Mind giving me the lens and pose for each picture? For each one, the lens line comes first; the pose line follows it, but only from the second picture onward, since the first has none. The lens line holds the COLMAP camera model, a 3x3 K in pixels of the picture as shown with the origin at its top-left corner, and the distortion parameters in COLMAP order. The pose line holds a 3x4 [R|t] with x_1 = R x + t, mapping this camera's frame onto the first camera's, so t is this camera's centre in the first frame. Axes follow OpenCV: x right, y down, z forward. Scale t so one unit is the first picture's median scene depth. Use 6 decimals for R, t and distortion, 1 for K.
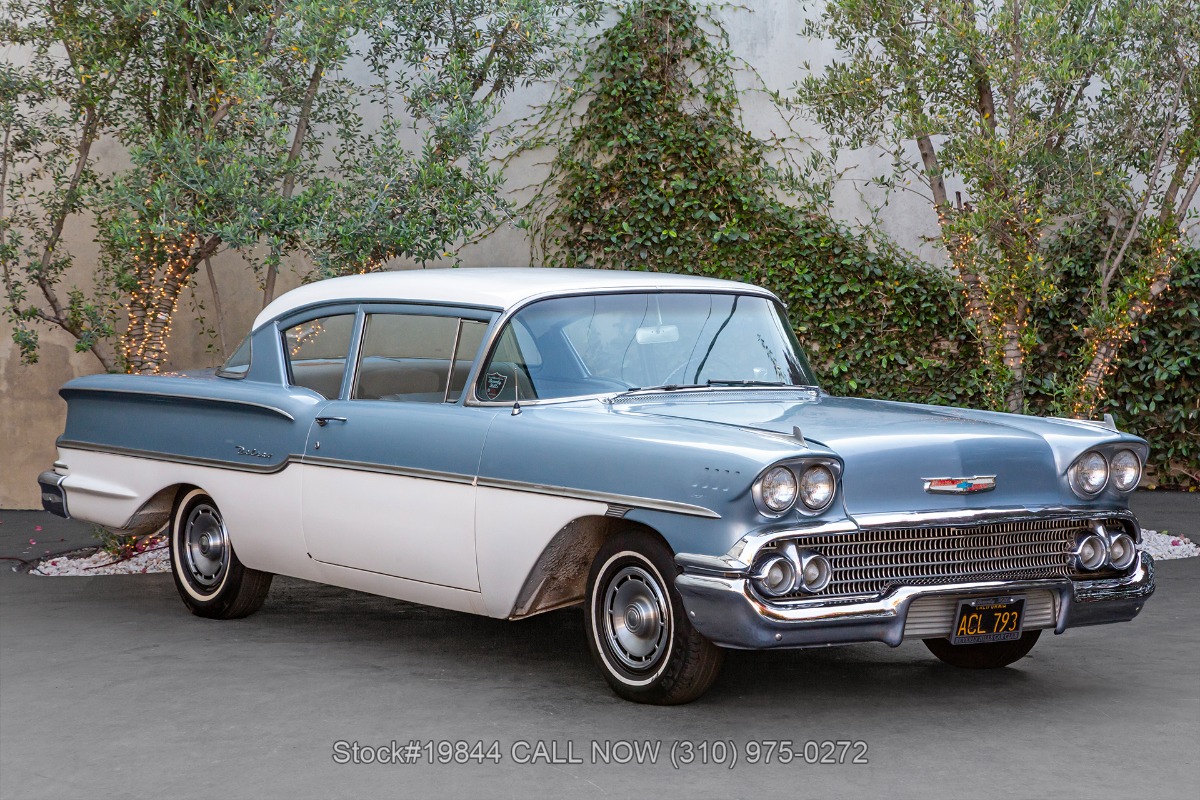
lens RADIAL K [[3006.6, 0, 572.6], [0, 3006.6, 408.9], [0, 0, 1]] dist [0.609134, -0.493458]
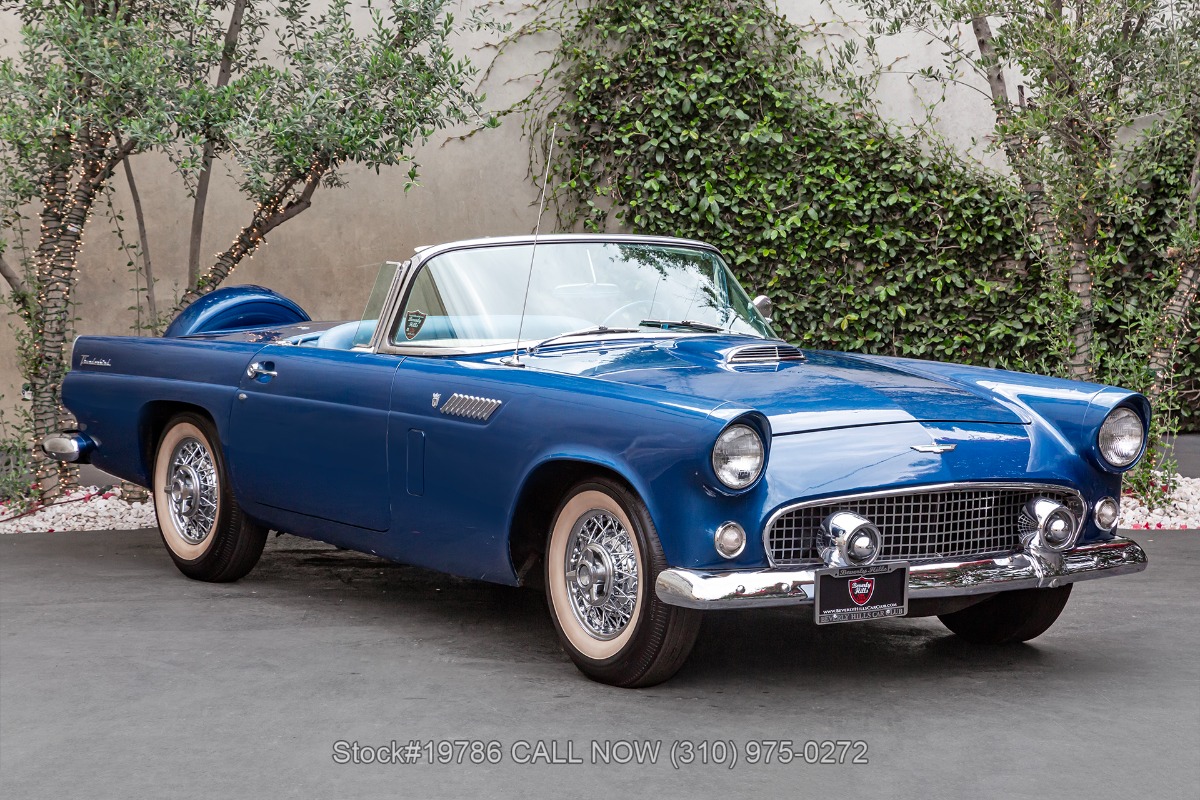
lens RADIAL K [[2918.3, 0, 610.0], [0, 2918.3, 376.6], [0, 0, 1]] dist [0.561101, -0.121903]
pose [[0.999077, 0.007300, -0.042329, 0.045182], [-0.006220, 0.999653, 0.025593, -0.010155], [0.042501, -0.025306, 0.998776, 0.159504]]
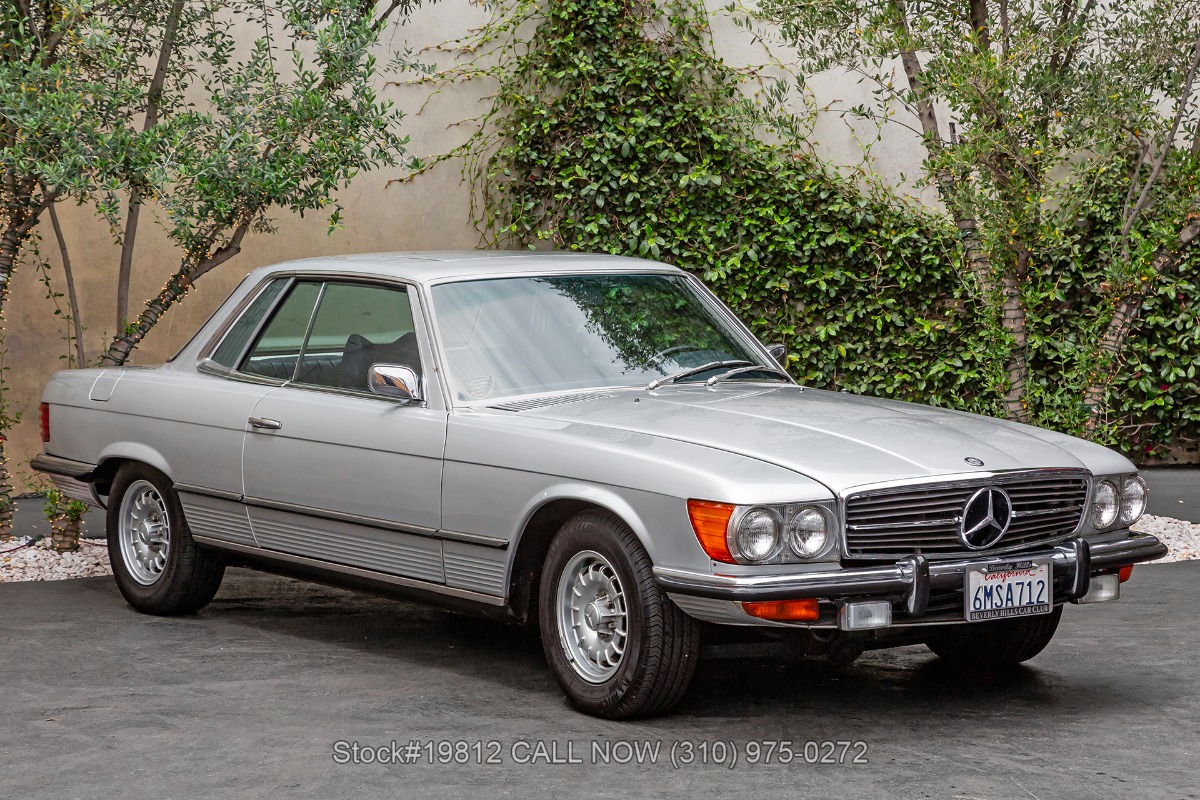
lens RADIAL K [[2631.8, 0, 600.0], [0, 2631.8, 400.0], [0, 0, 1]] dist [0.457622, -0.291246]
pose [[0.998437, -0.006413, -0.055522, 0.065345], [0.007388, 0.999822, 0.017374, -0.007352], [0.055400, -0.017757, 0.998306, 0.238163]]
